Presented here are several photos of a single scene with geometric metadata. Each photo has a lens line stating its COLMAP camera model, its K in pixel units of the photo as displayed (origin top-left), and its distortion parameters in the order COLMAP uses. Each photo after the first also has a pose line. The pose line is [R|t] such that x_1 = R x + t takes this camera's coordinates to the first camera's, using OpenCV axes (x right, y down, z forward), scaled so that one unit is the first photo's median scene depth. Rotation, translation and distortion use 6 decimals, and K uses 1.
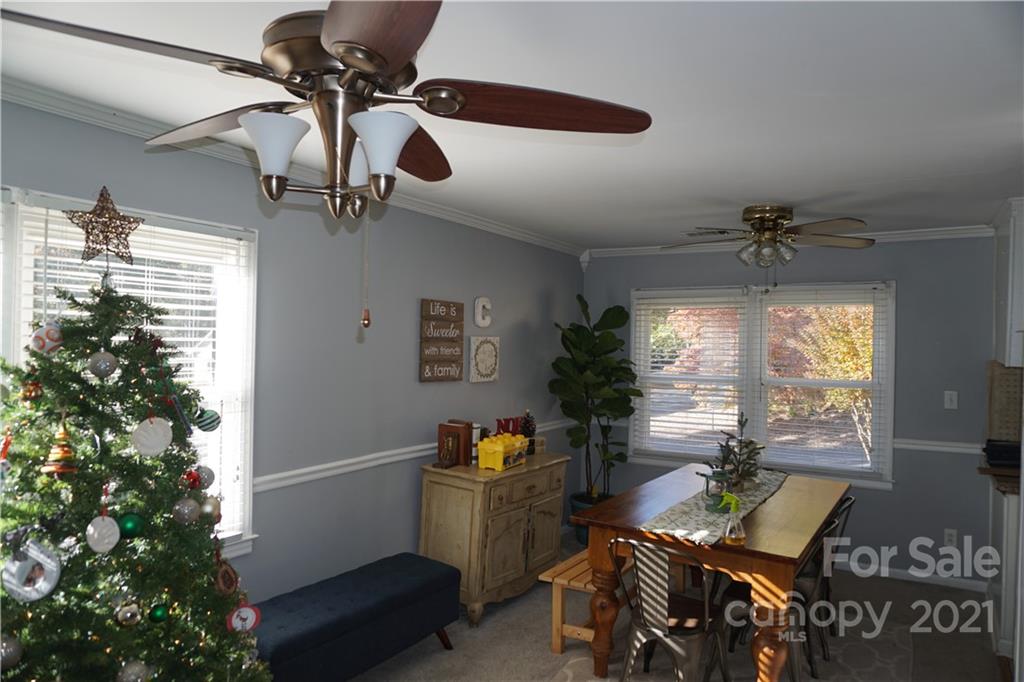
lens RADIAL K [[685.2, 0, 519.7], [0, 685.2, 347.1], [0, 0, 1]] dist [-0.035414, 0.014376]
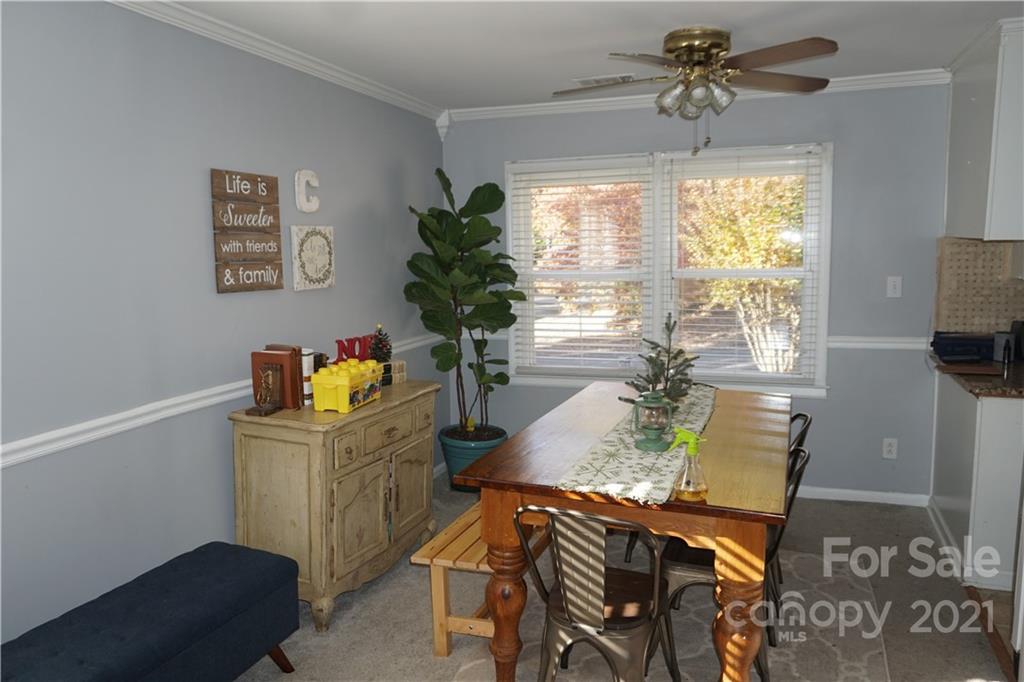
lens RADIAL K [[754.6, 0, 512.6], [0, 754.6, 344.1], [0, 0, 1]] dist [-0.025779, 0.002042]
pose [[0.979920, -0.059119, 0.190424, -0.003659], [0.035666, 0.991602, 0.124315, 0.018618], [-0.196174, -0.115027, 0.973799, 0.205713]]
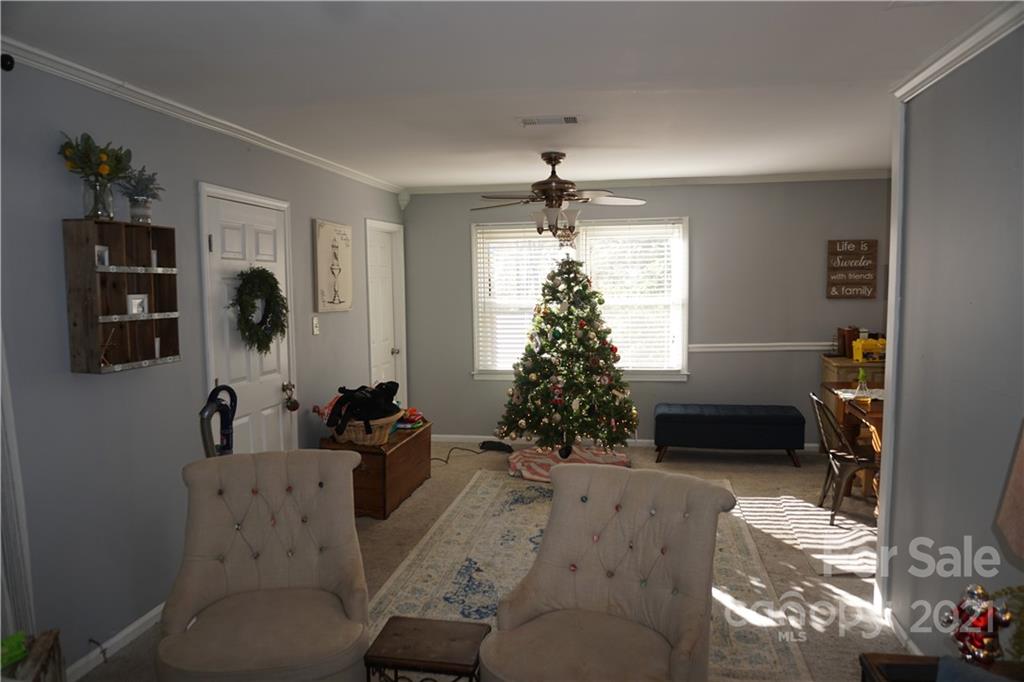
lens RADIAL K [[685.2, 0, 513.7], [0, 685.2, 343.5], [0, 0, 1]] dist [-0.035414, 0.014376]
pose [[0.368603, 0.057900, -0.927782, 0.941896], [0.021419, 0.997264, 0.070745, 0.029661], [0.929340, -0.045949, 0.366354, -0.146229]]
